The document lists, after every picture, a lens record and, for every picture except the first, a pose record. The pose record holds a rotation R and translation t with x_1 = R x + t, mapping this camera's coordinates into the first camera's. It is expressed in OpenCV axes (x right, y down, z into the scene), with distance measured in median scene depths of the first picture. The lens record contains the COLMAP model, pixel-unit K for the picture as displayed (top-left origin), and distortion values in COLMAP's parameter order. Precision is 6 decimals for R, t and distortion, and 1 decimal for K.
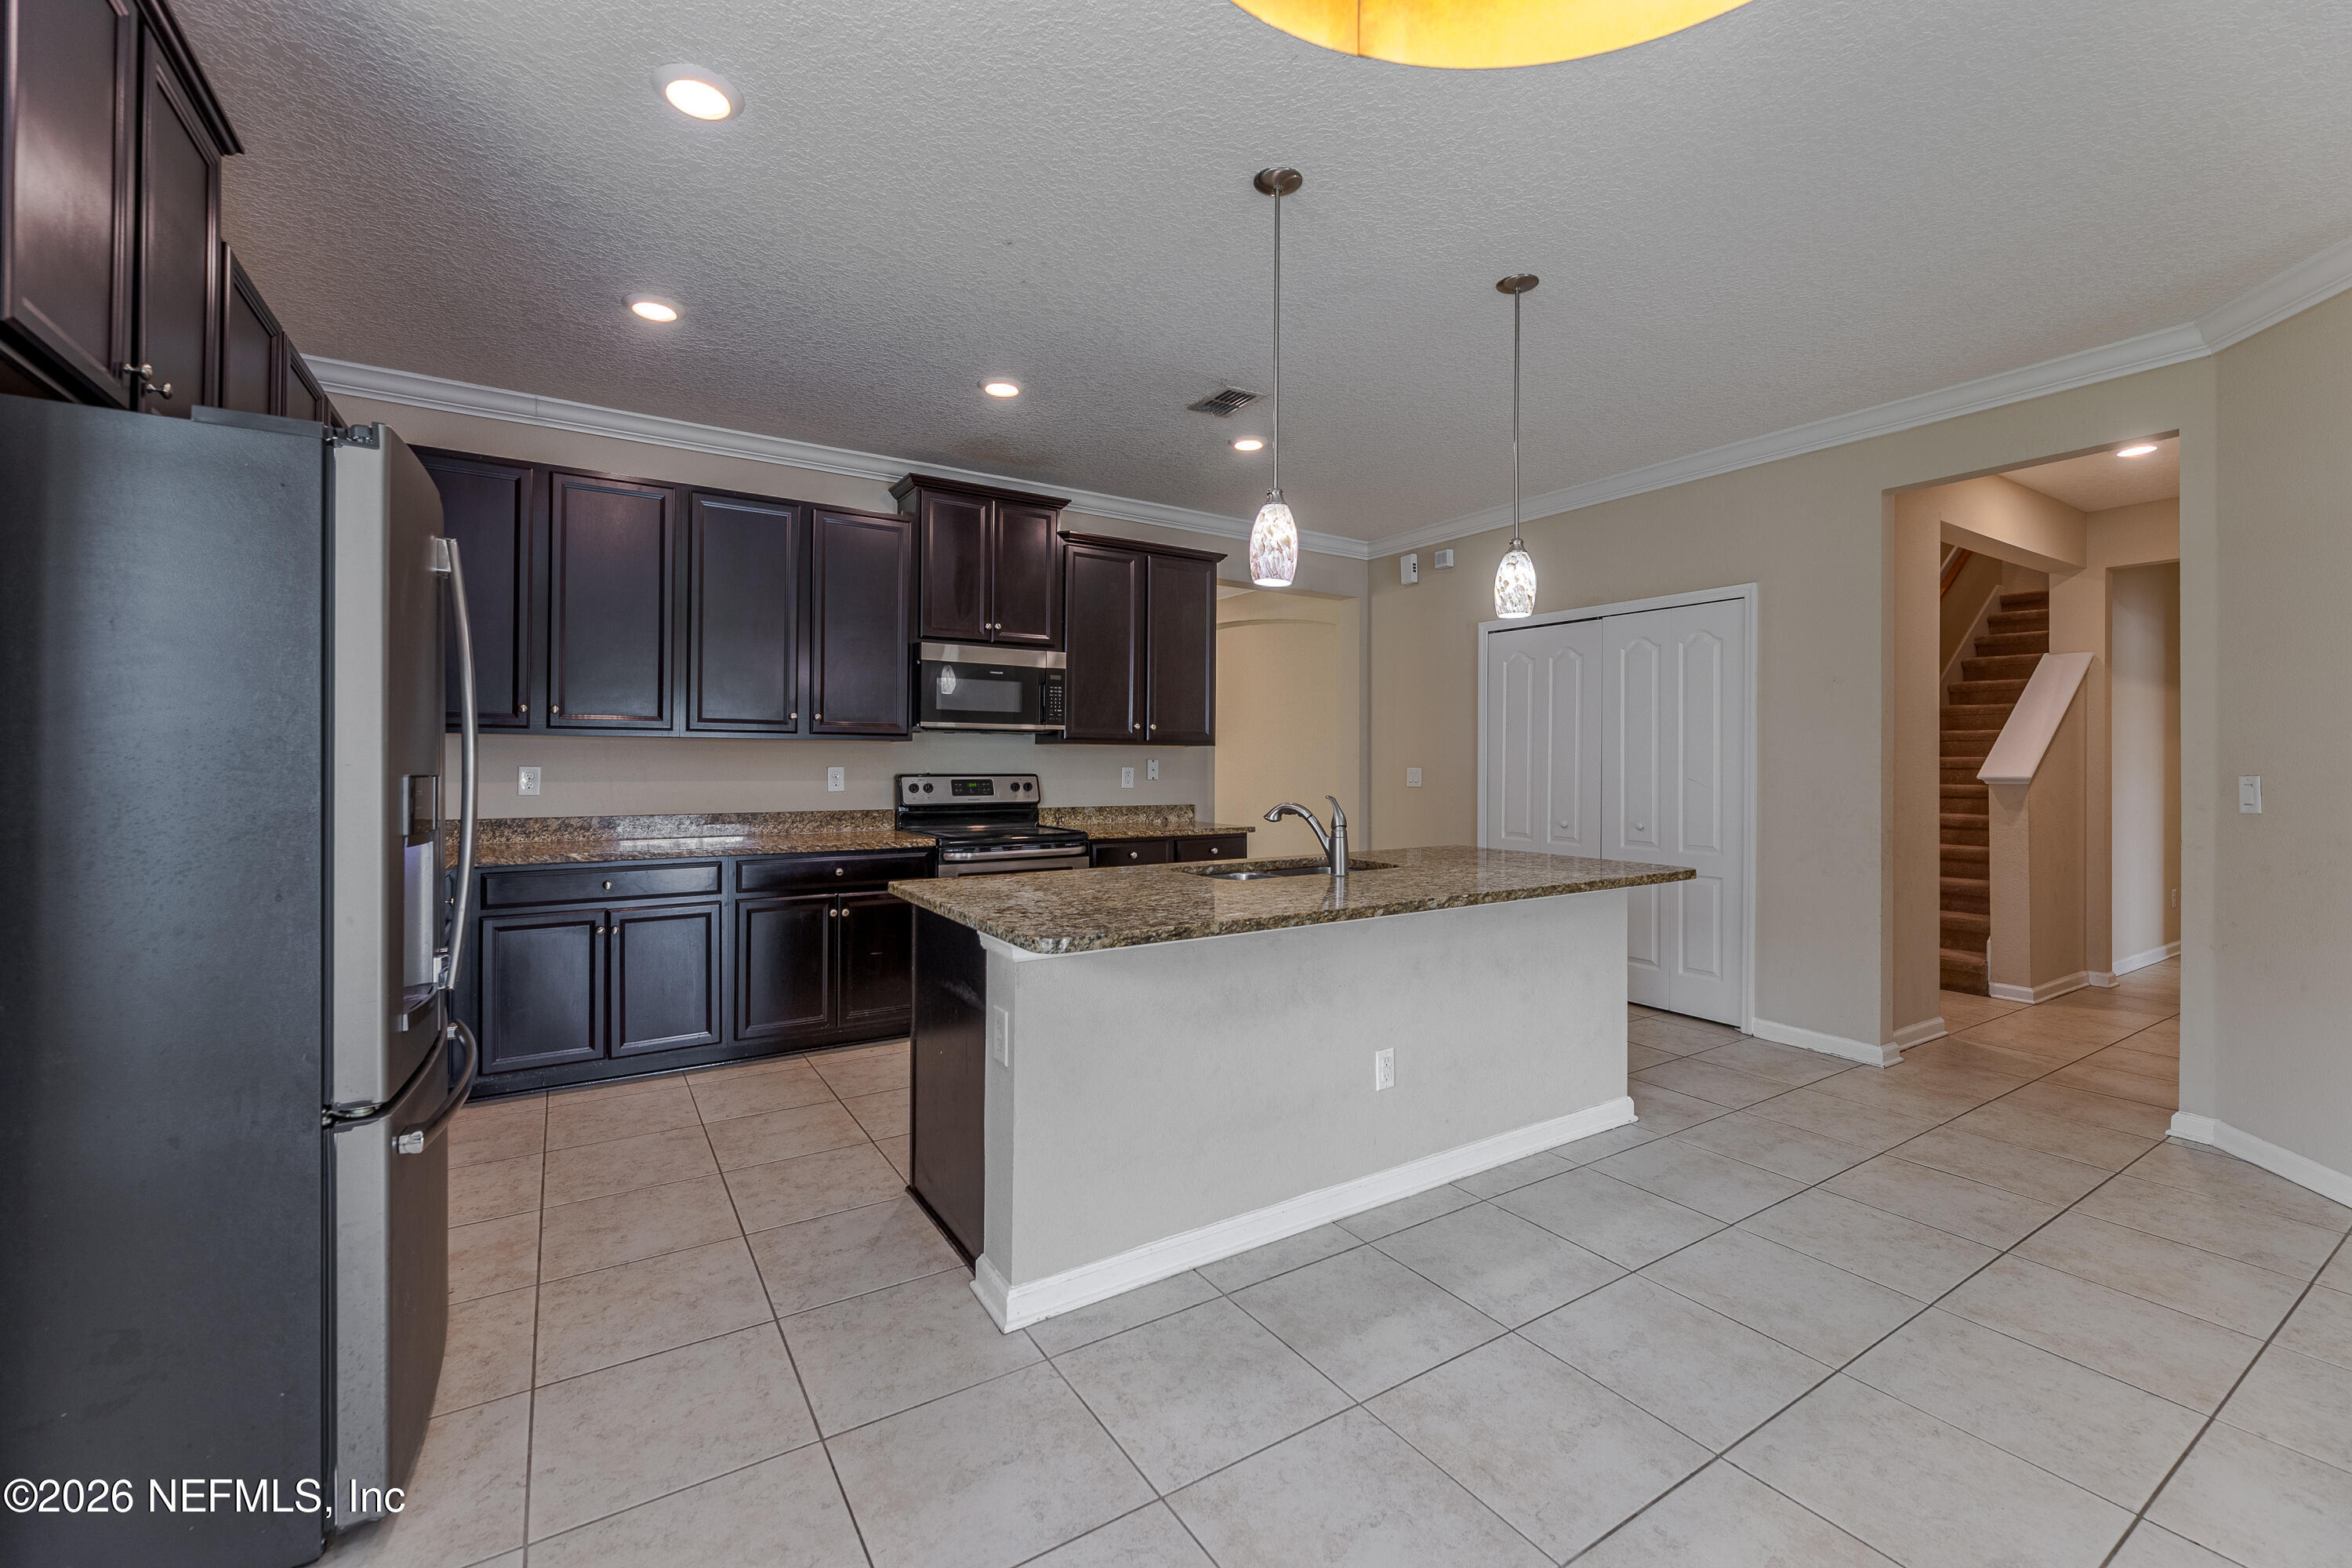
lens RADIAL K [[964.2, 0, 1179.6], [0, 964.2, 760.4], [0, 0, 1]] dist [-0.002414, 0.001585]
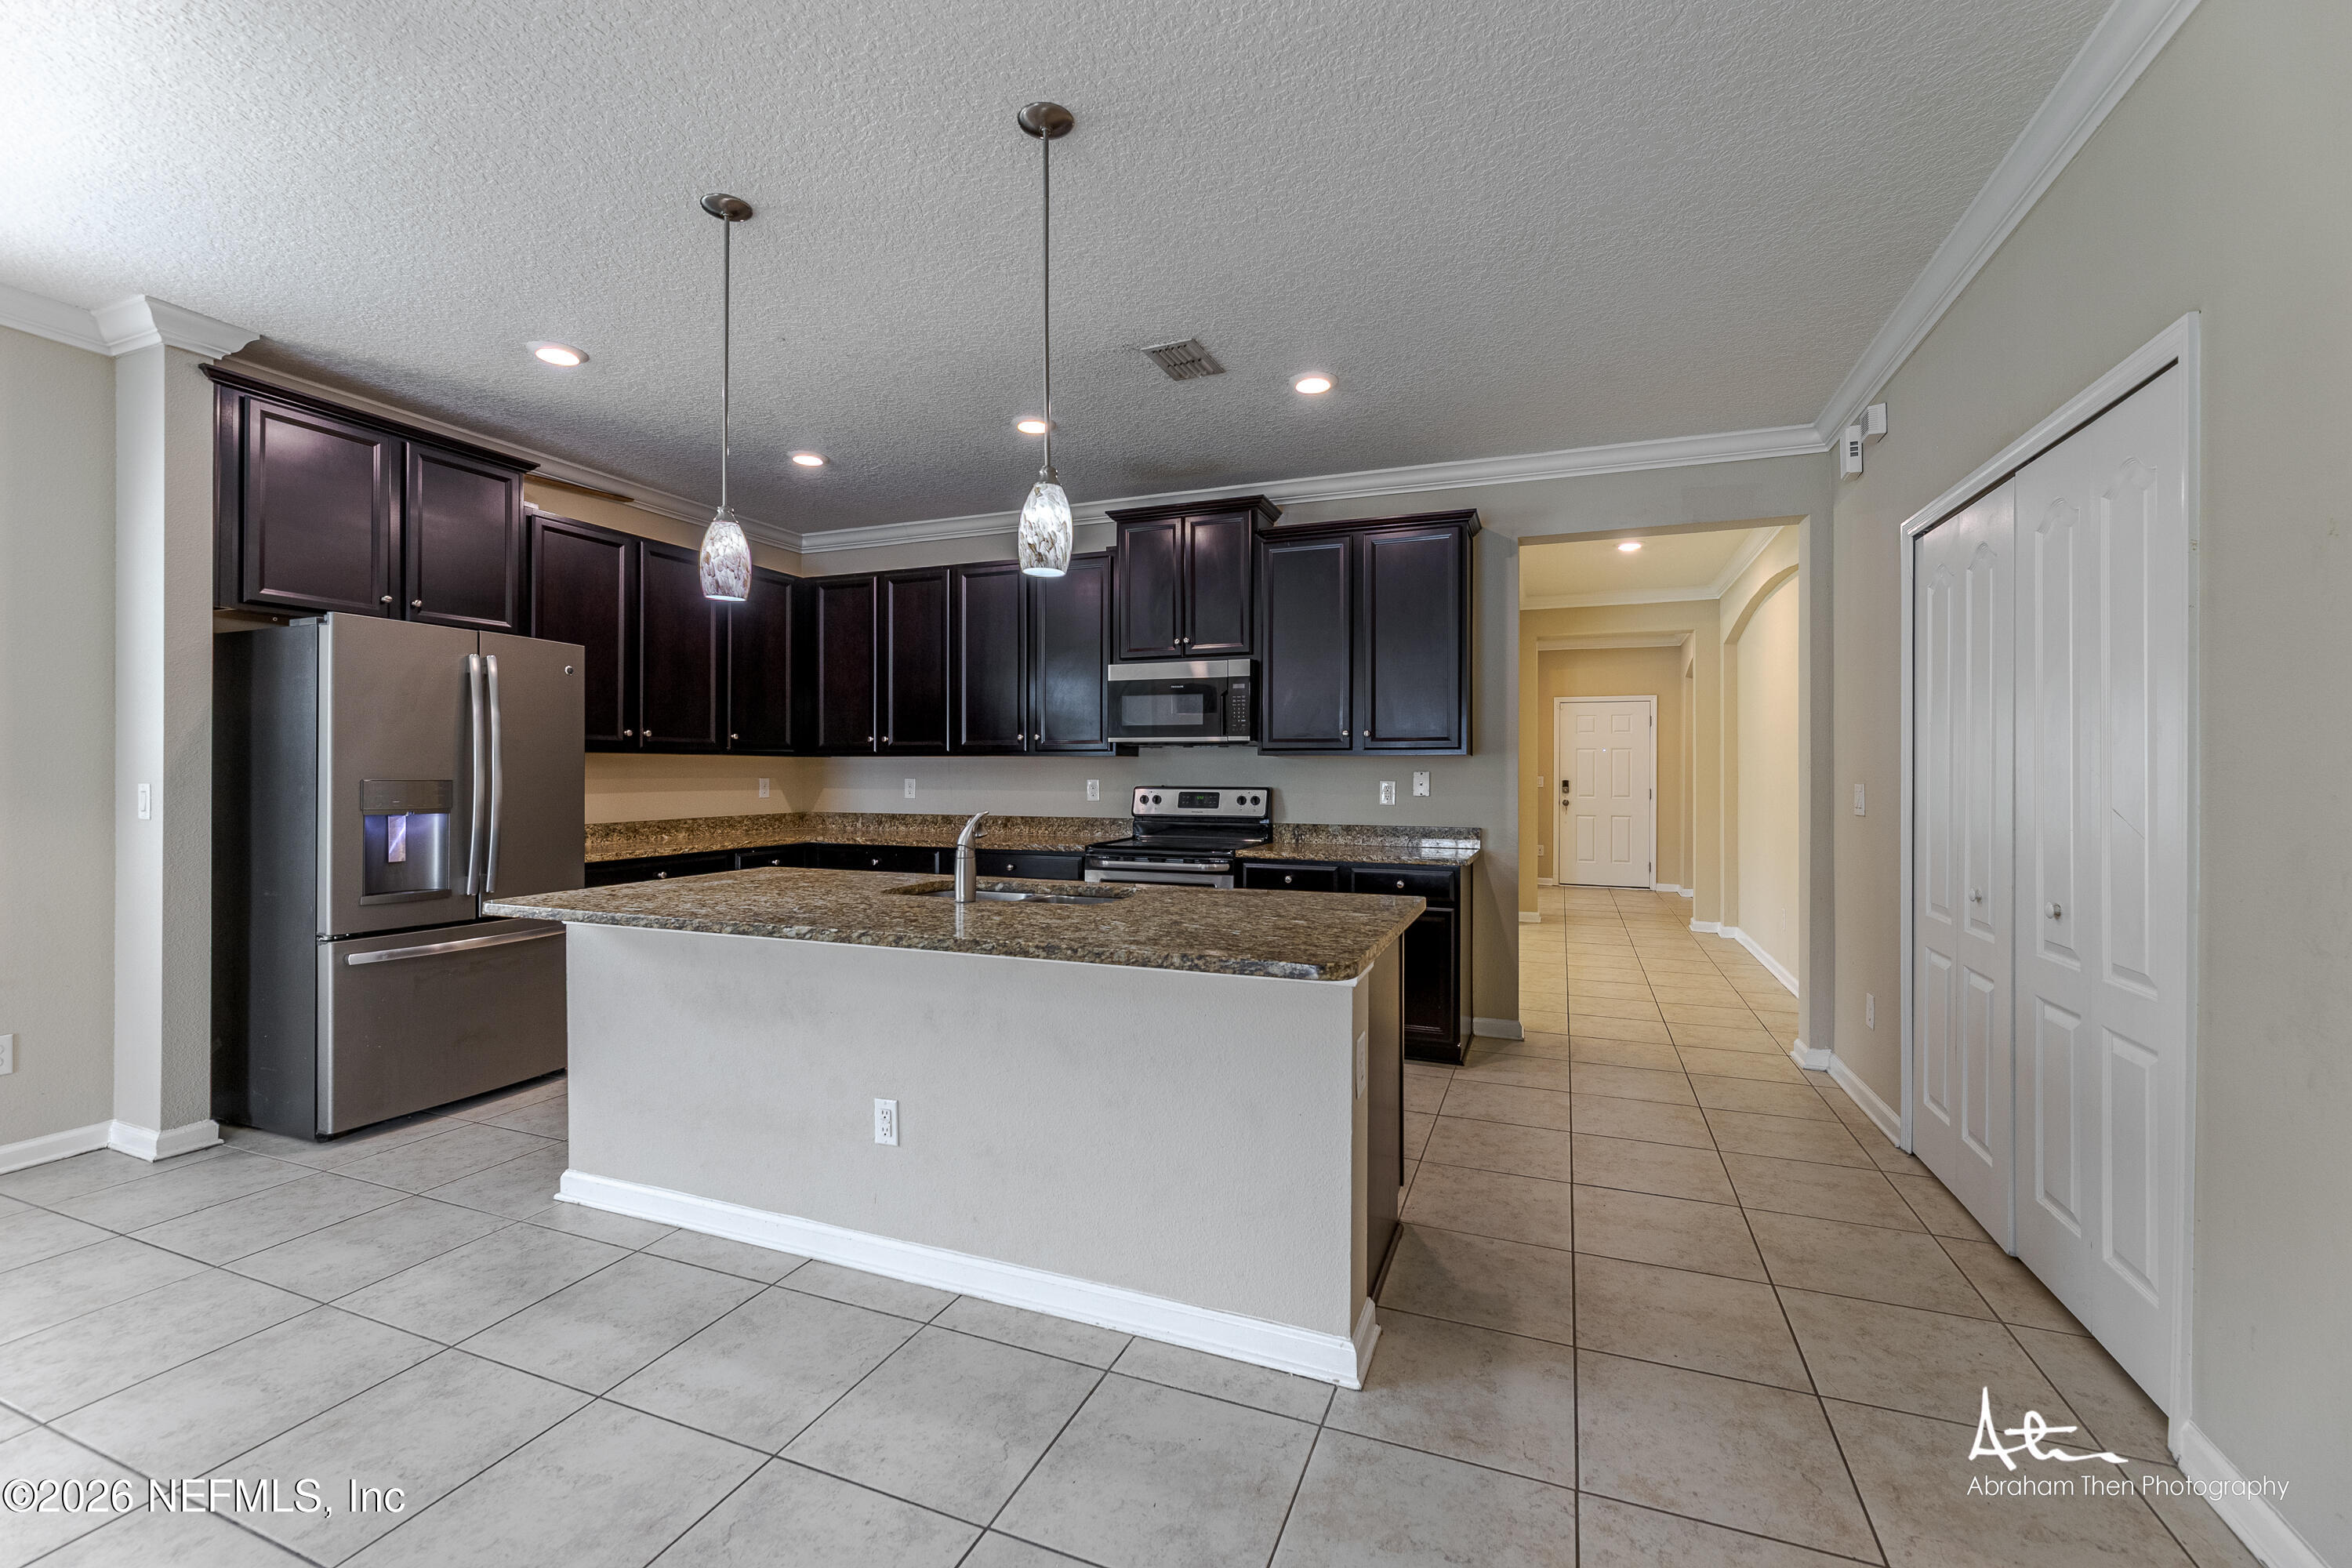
lens RADIAL K [[964.2, 0, 1193.4], [0, 964.2, 775.7], [0, 0, 1]] dist [-0.002414, 0.001585]
pose [[0.587182, -0.001595, -0.809453, 0.699121], [0.001079, 0.999999, -0.001188, 0.004134], [0.809454, -0.000176, 0.587183, 0.456852]]
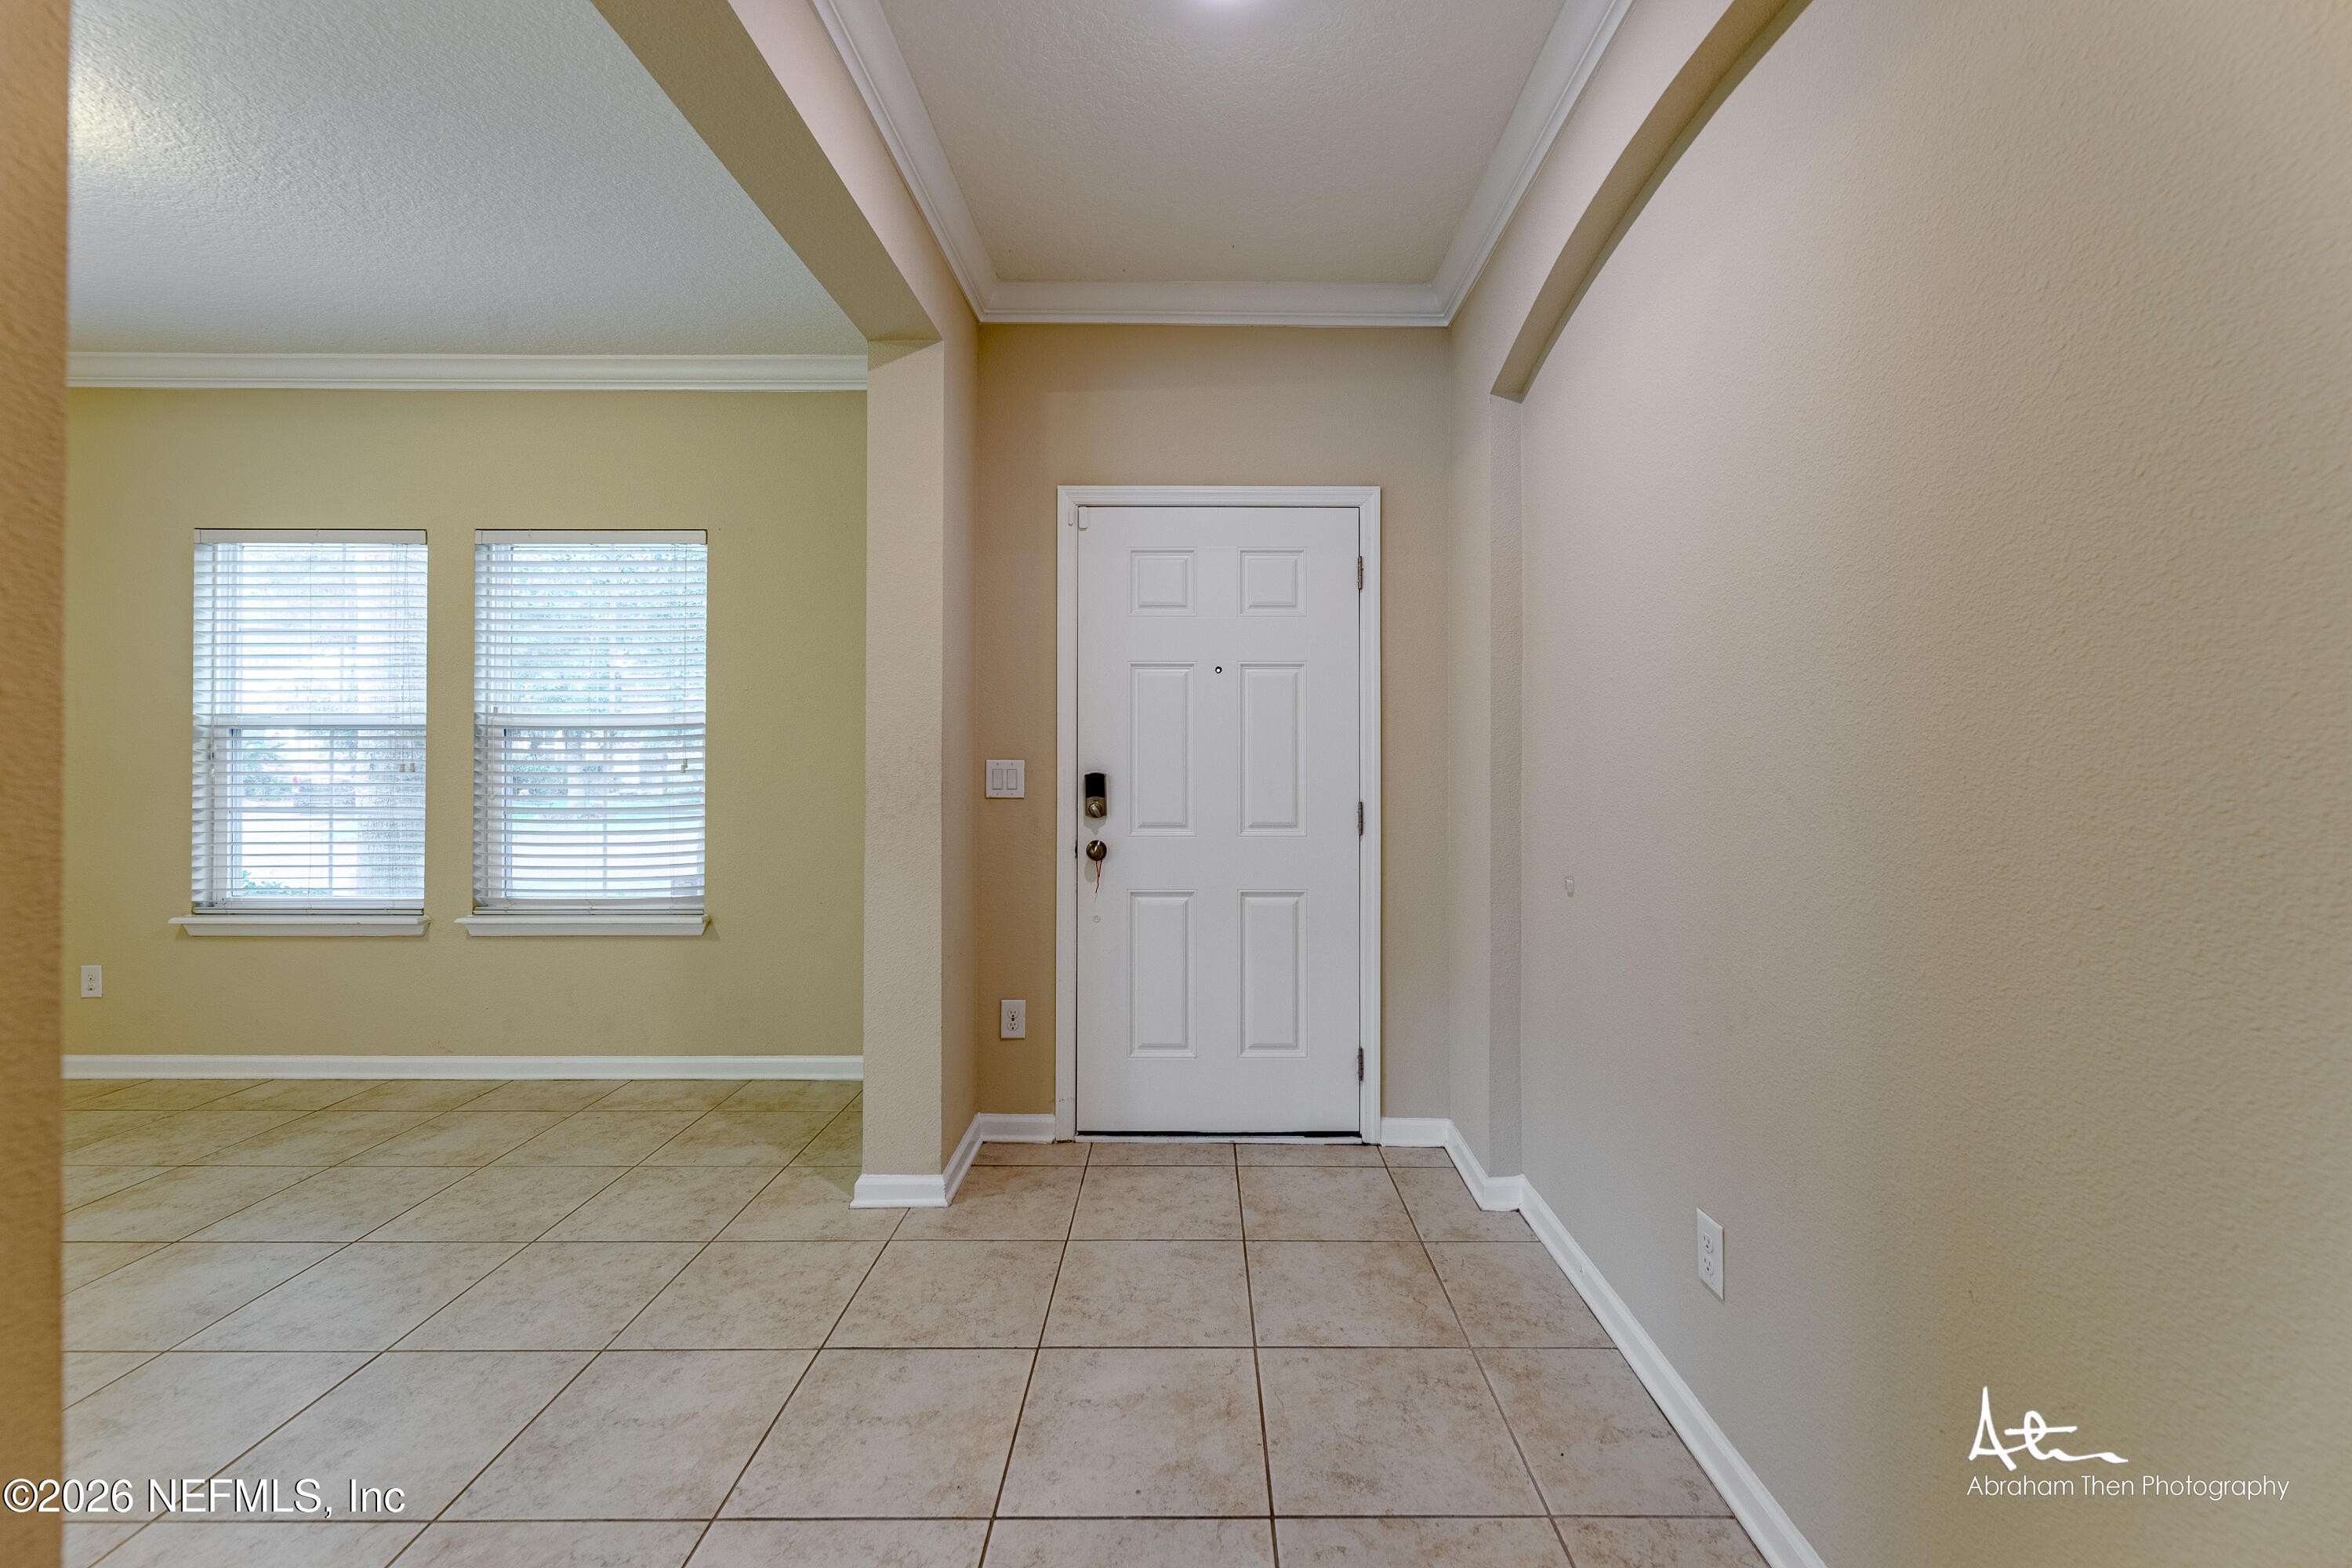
lens RADIAL K [[964.2, 0, 1179.4], [0, 964.2, 733.2], [0, 0, 1]] dist [-0.002414, 0.001585]
pose [[0.844757, -0.004099, -0.535134, -0.295988], [0.003731, 0.999991, -0.001771, -0.013970], [0.535137, -0.000501, 0.844765, 2.093260]]
